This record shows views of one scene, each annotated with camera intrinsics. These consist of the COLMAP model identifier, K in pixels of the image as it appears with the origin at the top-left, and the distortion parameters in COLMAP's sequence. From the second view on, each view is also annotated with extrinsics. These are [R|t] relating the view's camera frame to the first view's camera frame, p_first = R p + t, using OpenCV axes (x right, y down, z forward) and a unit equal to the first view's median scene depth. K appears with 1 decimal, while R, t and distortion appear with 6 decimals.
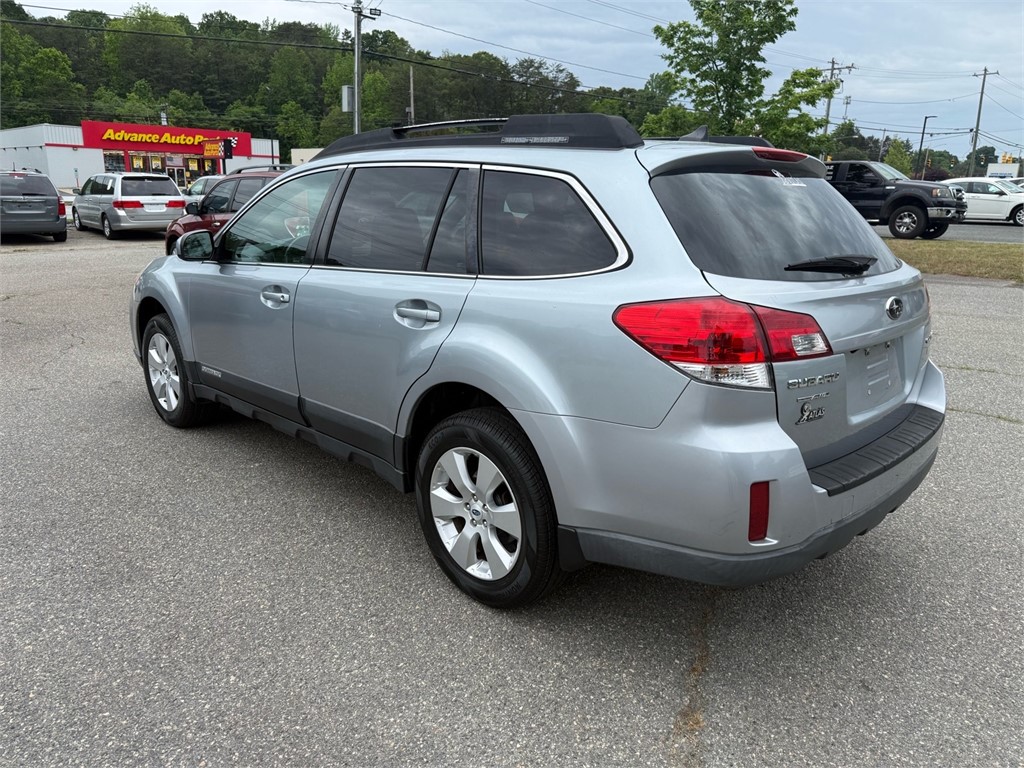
lens RADIAL K [[756.1, 0, 510.6], [0, 756.1, 395.5], [0, 0, 1]] dist [-0.004407, -0.002306]
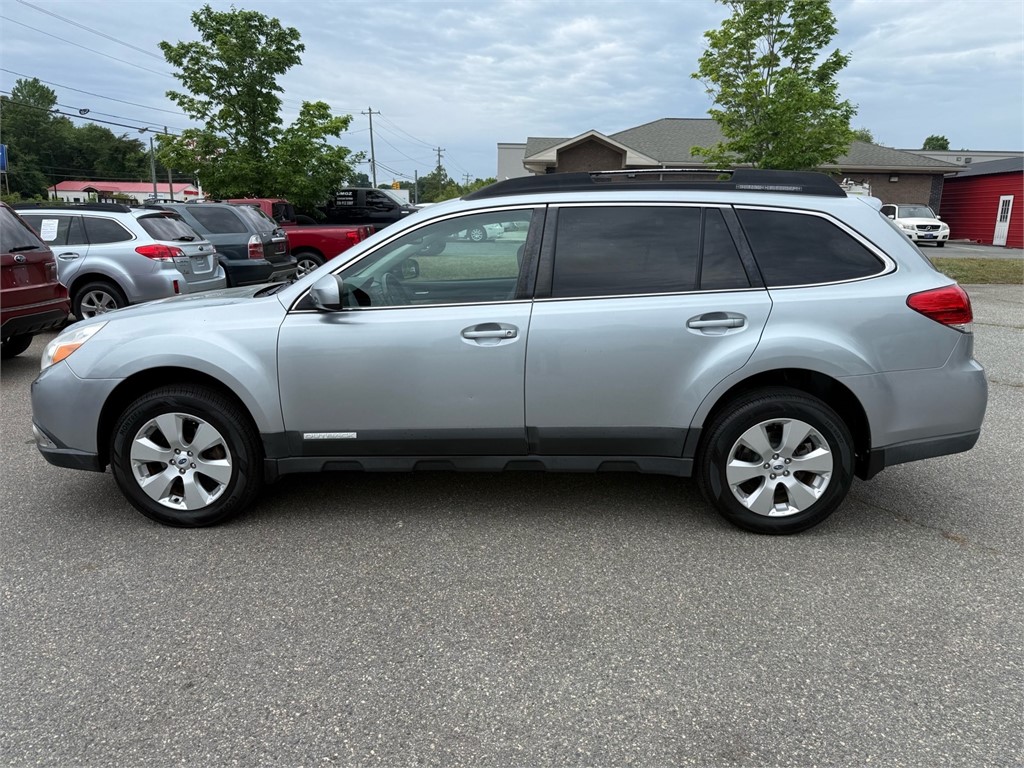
lens RADIAL K [[776.5, 0, 512.0], [0, 776.5, 384.0], [0, 0, 1]] dist [0.002554, -0.001164]
pose [[0.712164, -0.158946, 0.683783, -0.229906], [0.191027, 0.981153, 0.029114, -0.020582], [-0.675523, 0.109887, 0.729104, 0.056654]]
